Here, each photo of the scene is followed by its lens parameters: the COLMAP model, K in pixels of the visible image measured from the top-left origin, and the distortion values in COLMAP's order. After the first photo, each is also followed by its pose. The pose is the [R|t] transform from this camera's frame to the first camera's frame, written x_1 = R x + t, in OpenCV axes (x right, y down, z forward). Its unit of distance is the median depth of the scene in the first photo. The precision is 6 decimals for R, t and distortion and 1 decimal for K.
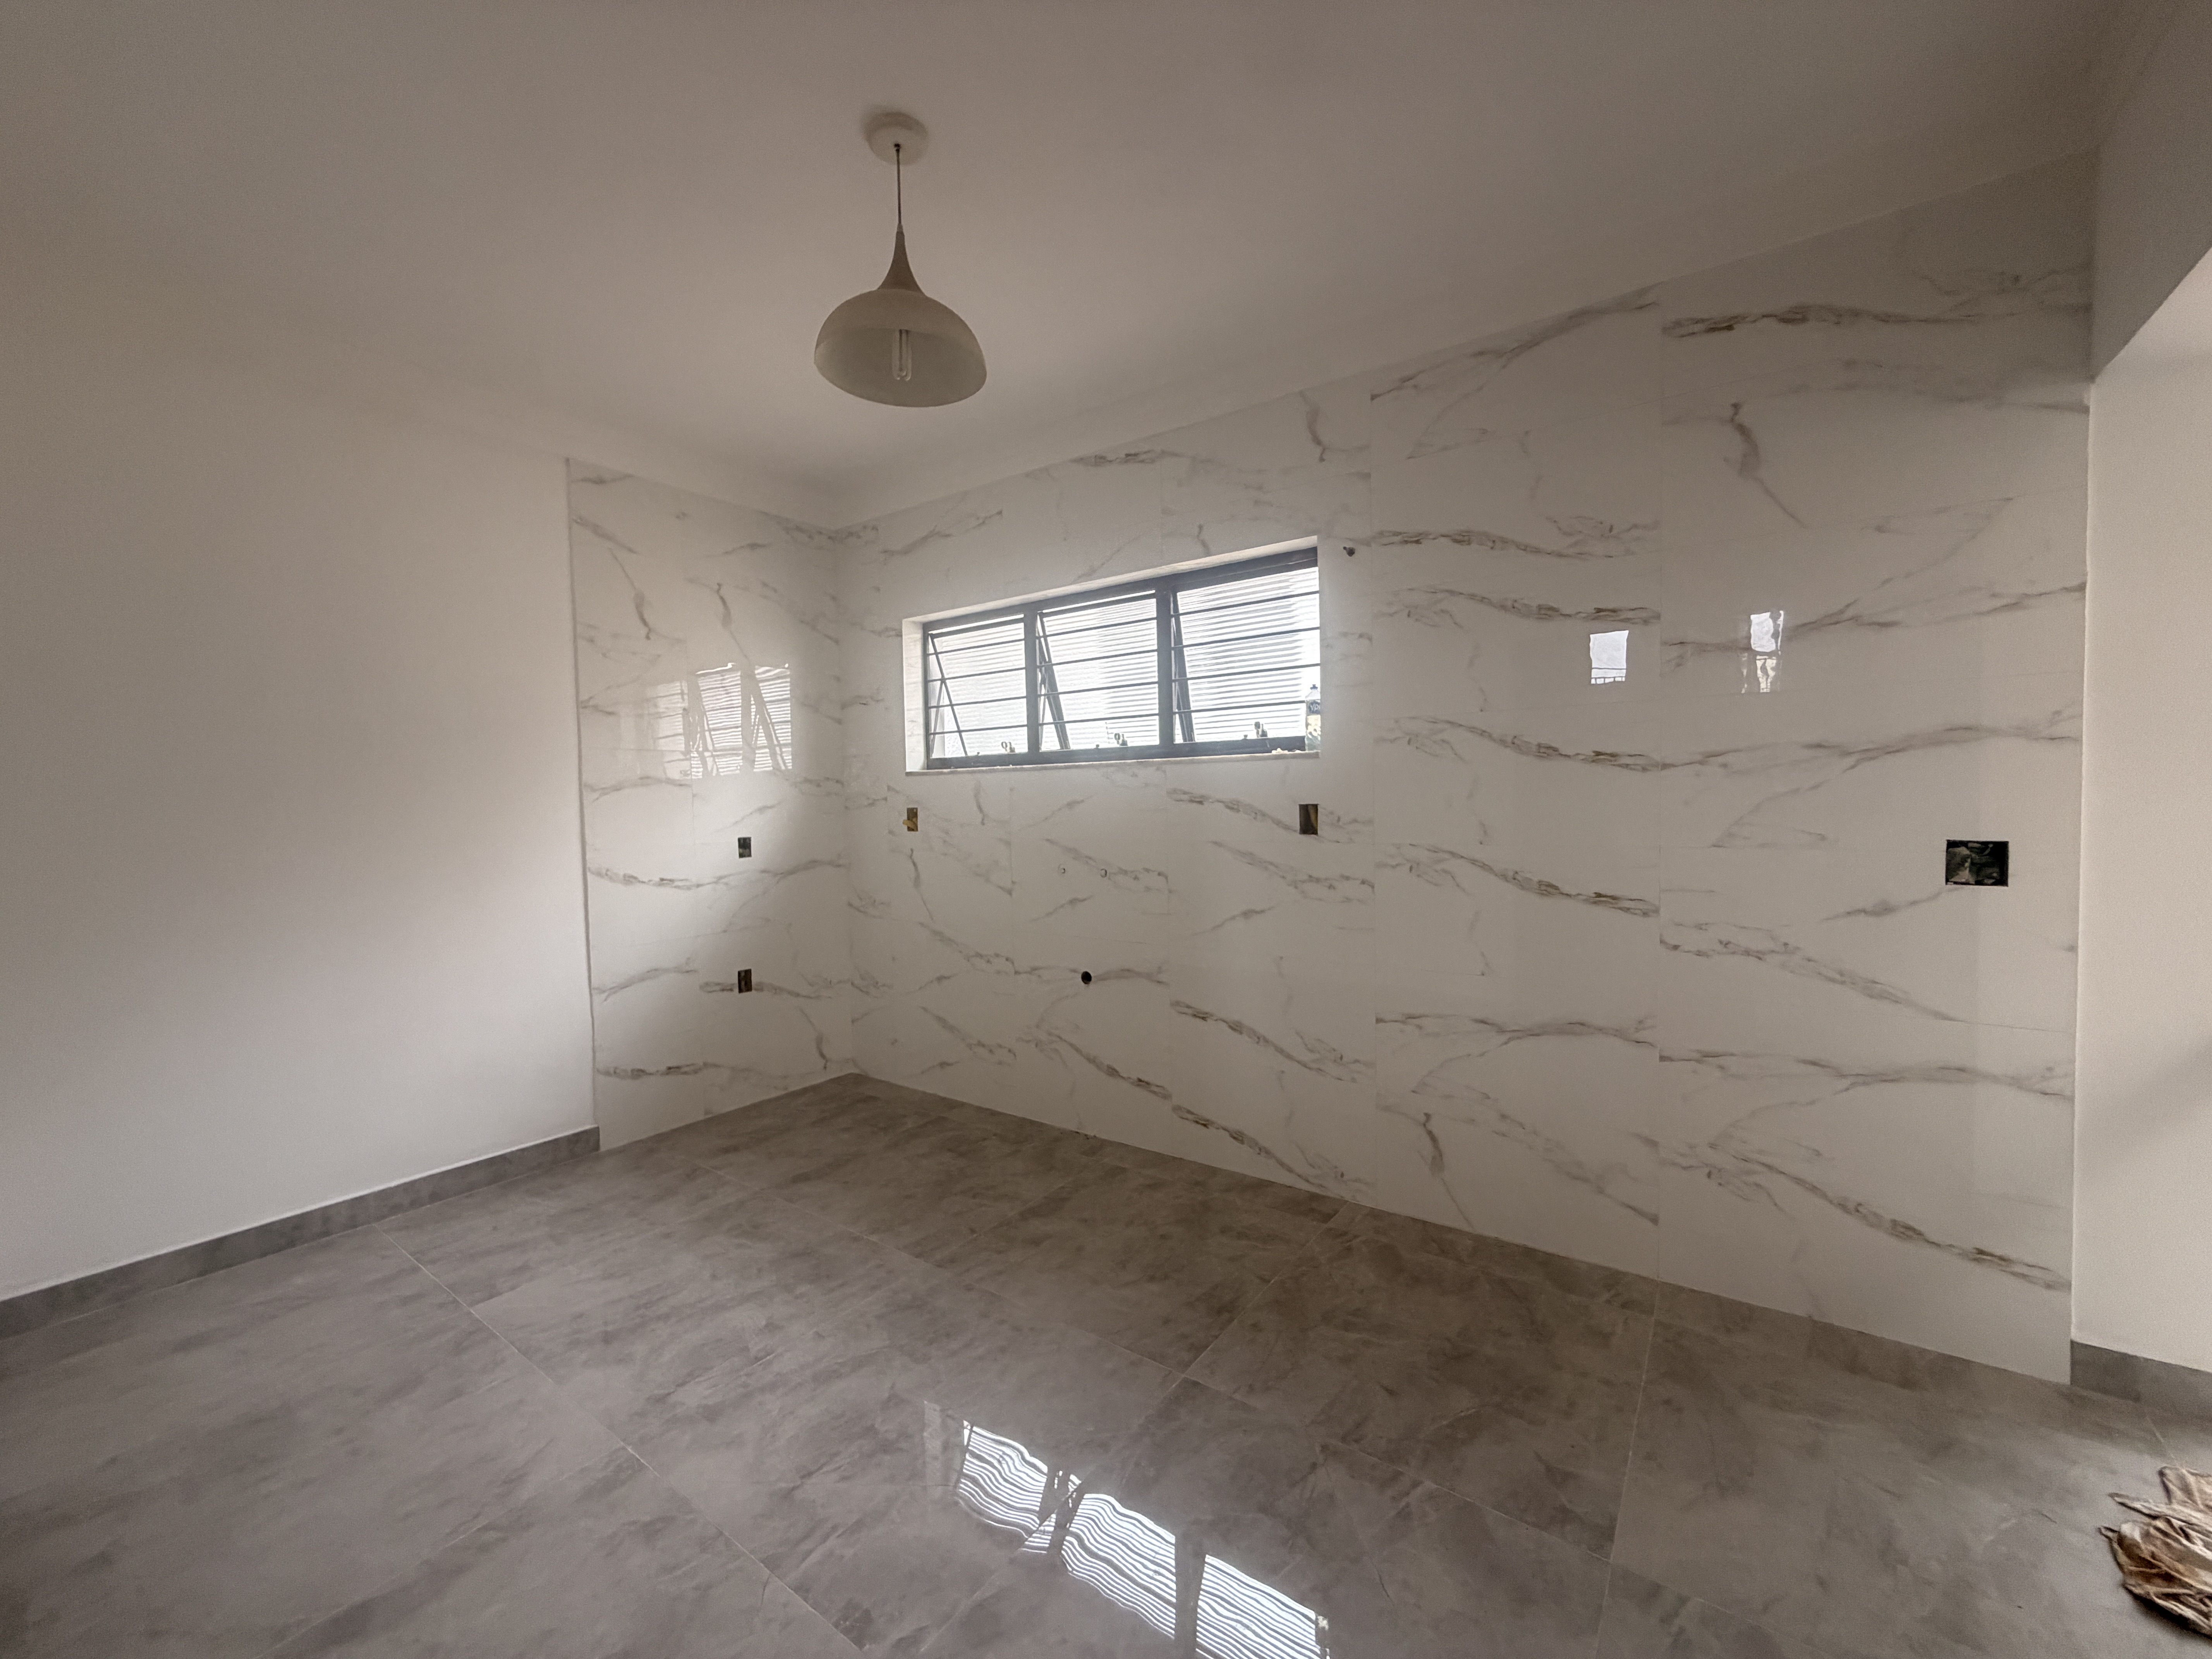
lens RADIAL K [[878.1, 0, 1085.7], [0, 878.1, 837.1], [0, 0, 1]] dist [-0.000890, -0.000071]
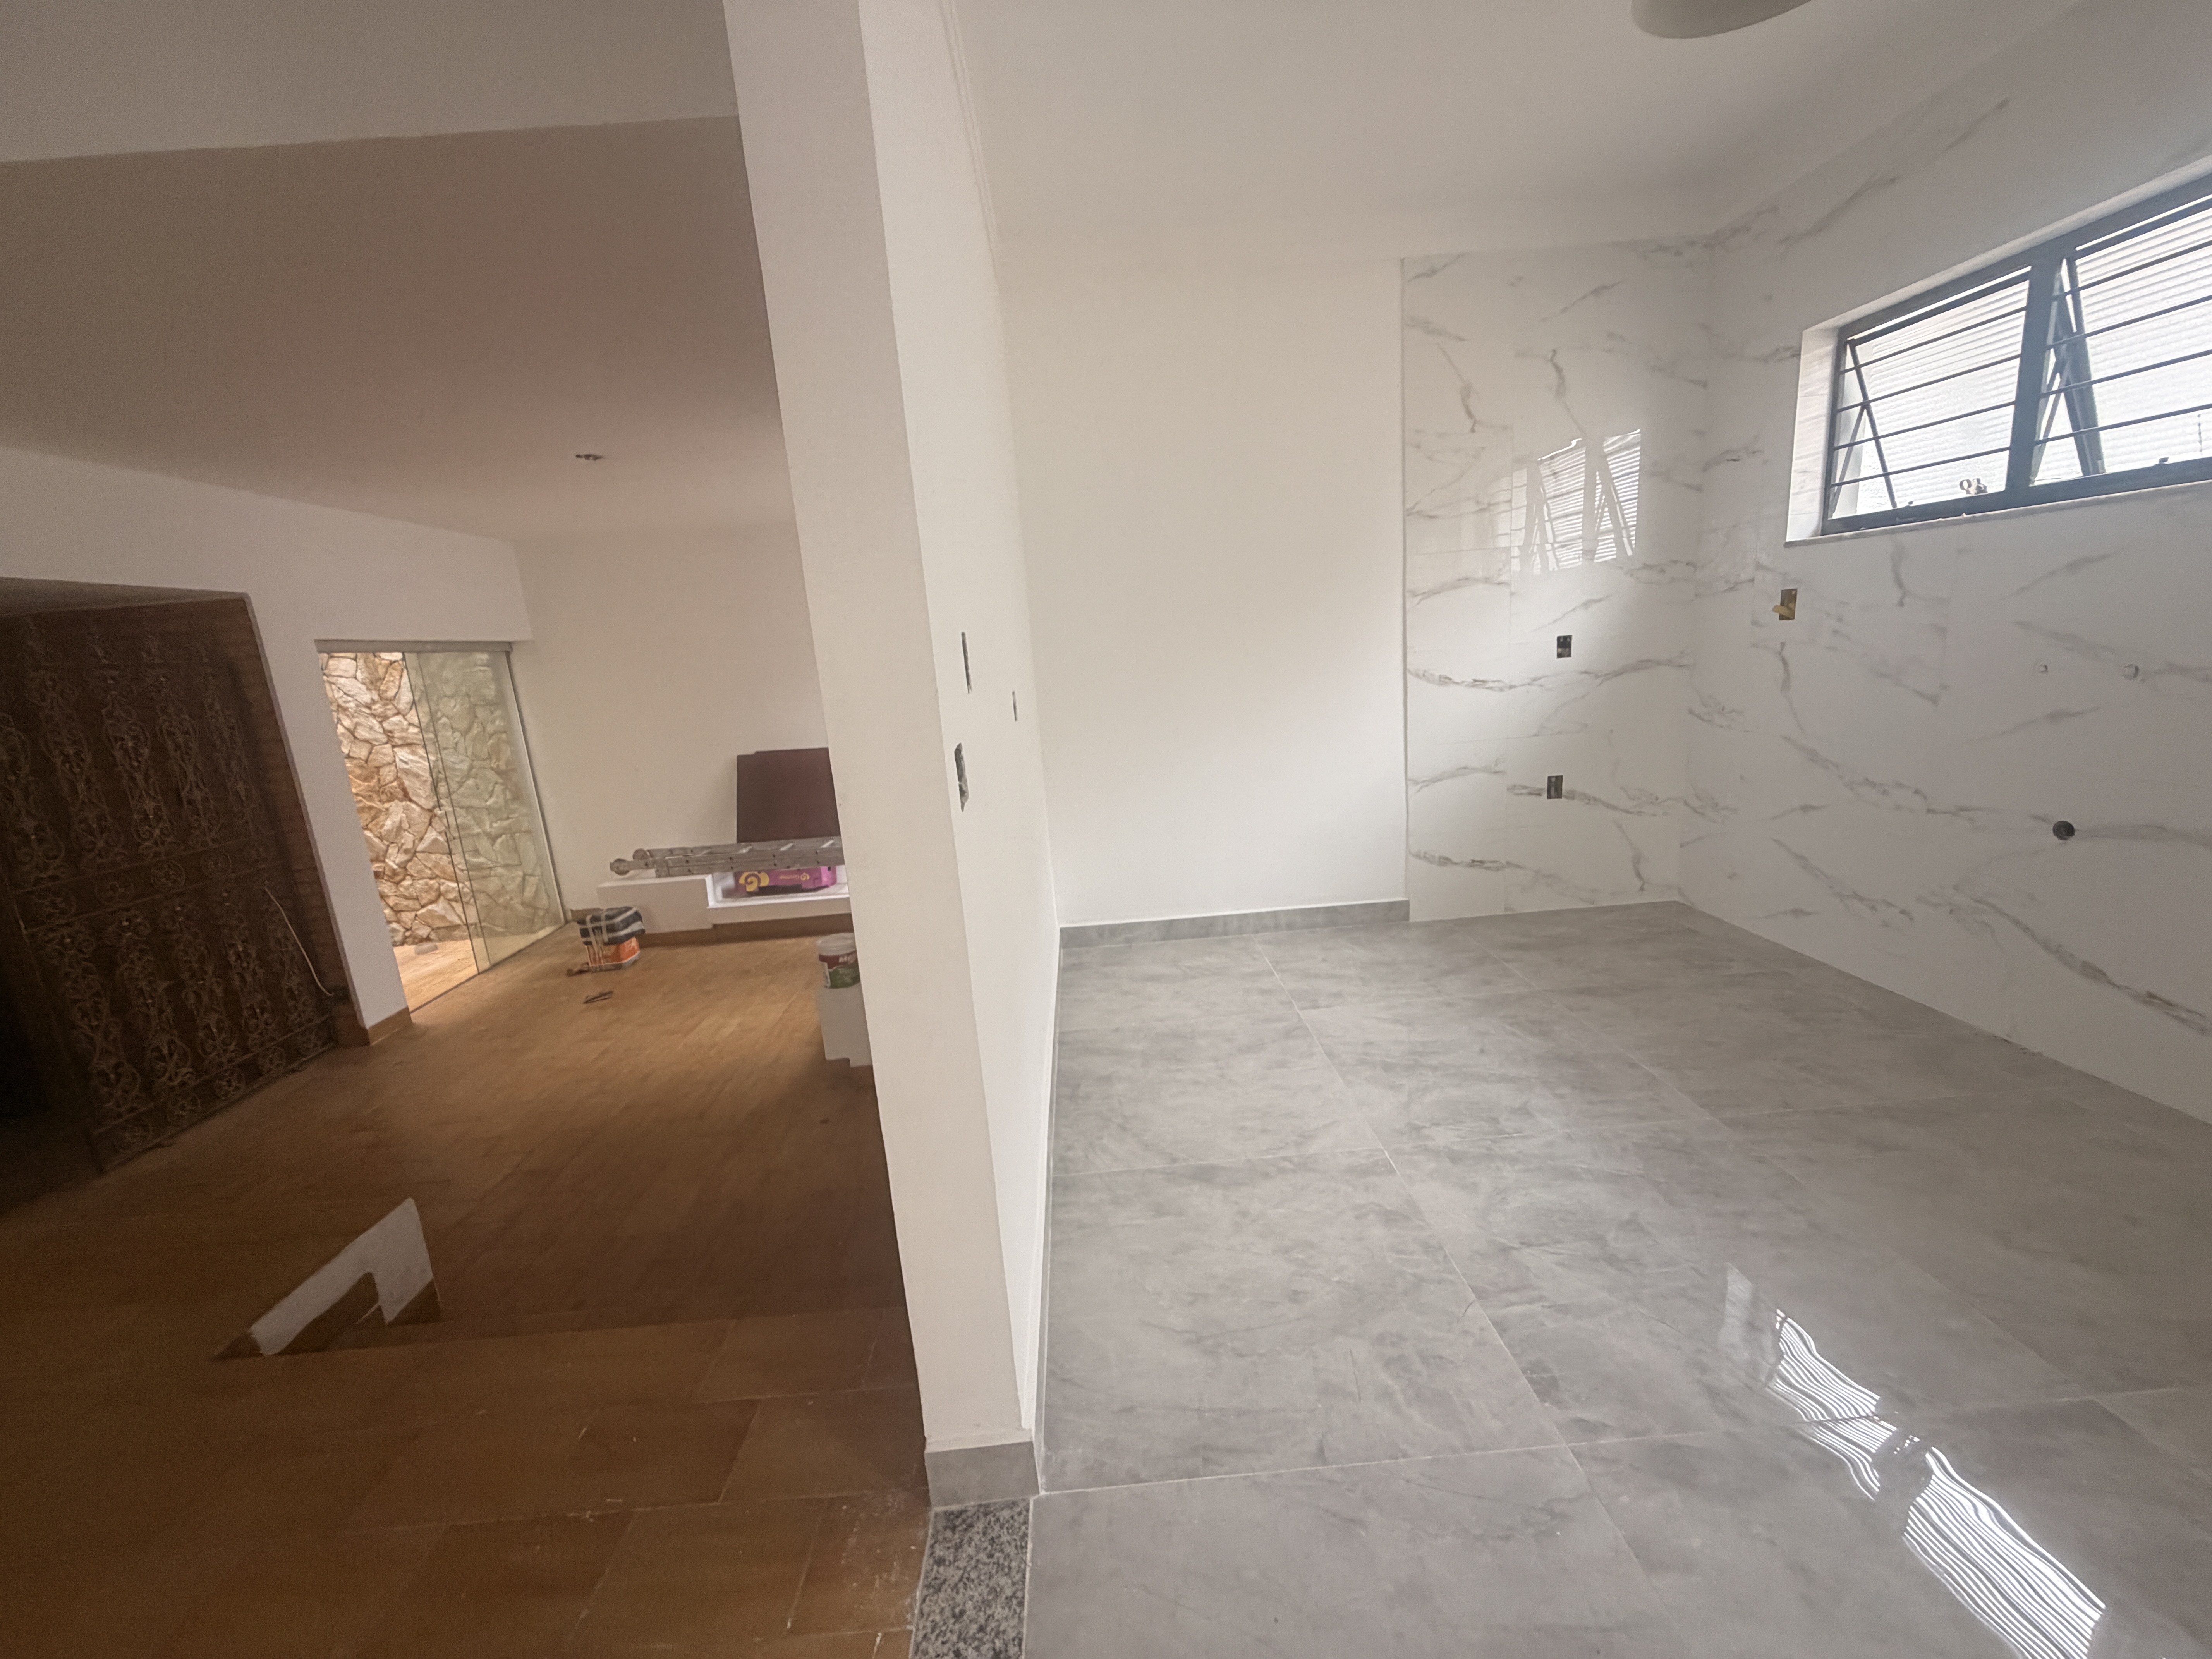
lens RADIAL K [[878.1, 0, 1099.8], [0, 878.1, 834.0], [0, 0, 1]] dist [-0.000890, -0.000071]
pose [[0.614668, 0.138576, -0.776518, 0.072553], [0.030120, 0.979605, 0.198660, 0.007686], [0.788210, -0.145499, 0.597959, 0.016750]]
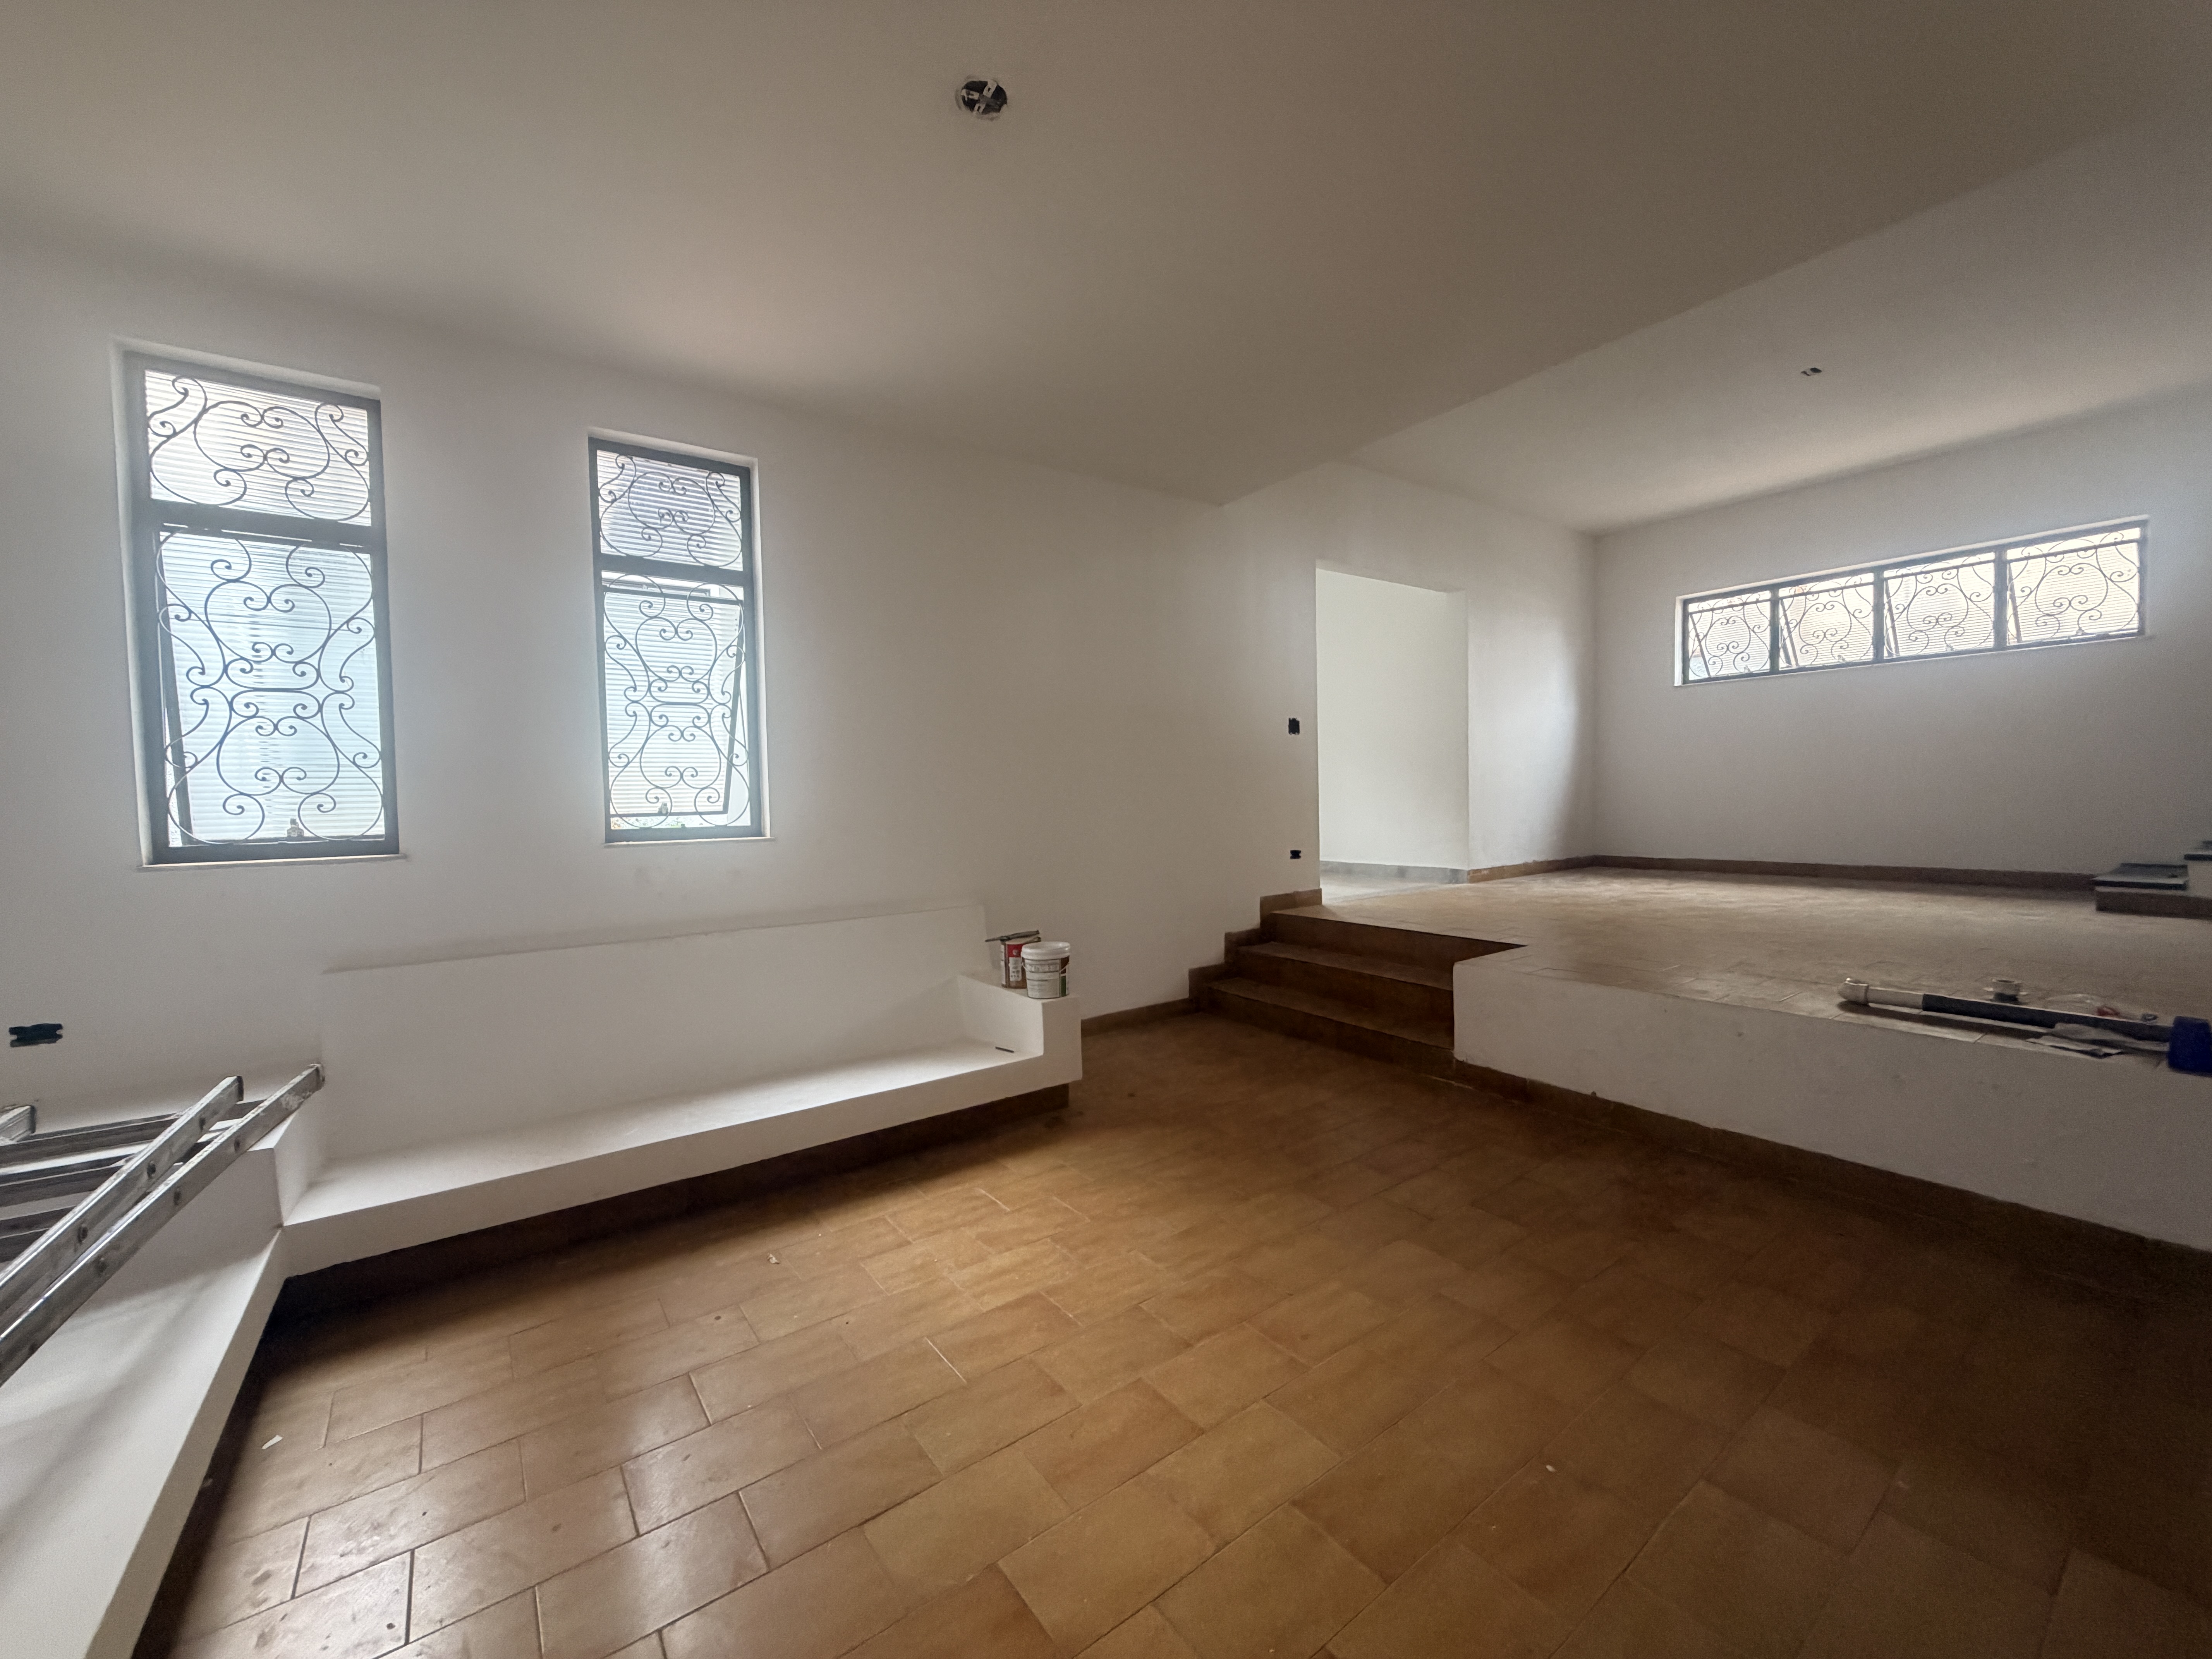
lens RADIAL K [[878.1, 0, 1106.1], [0, 878.1, 831.8], [0, 0, 1]] dist [-0.000890, -0.000071]
pose [[0.310218, -0.028439, 0.950240, -0.665105], [0.066245, 0.997769, 0.008234, 0.087550], [-0.948355, 0.060395, 0.311410, 0.018003]]
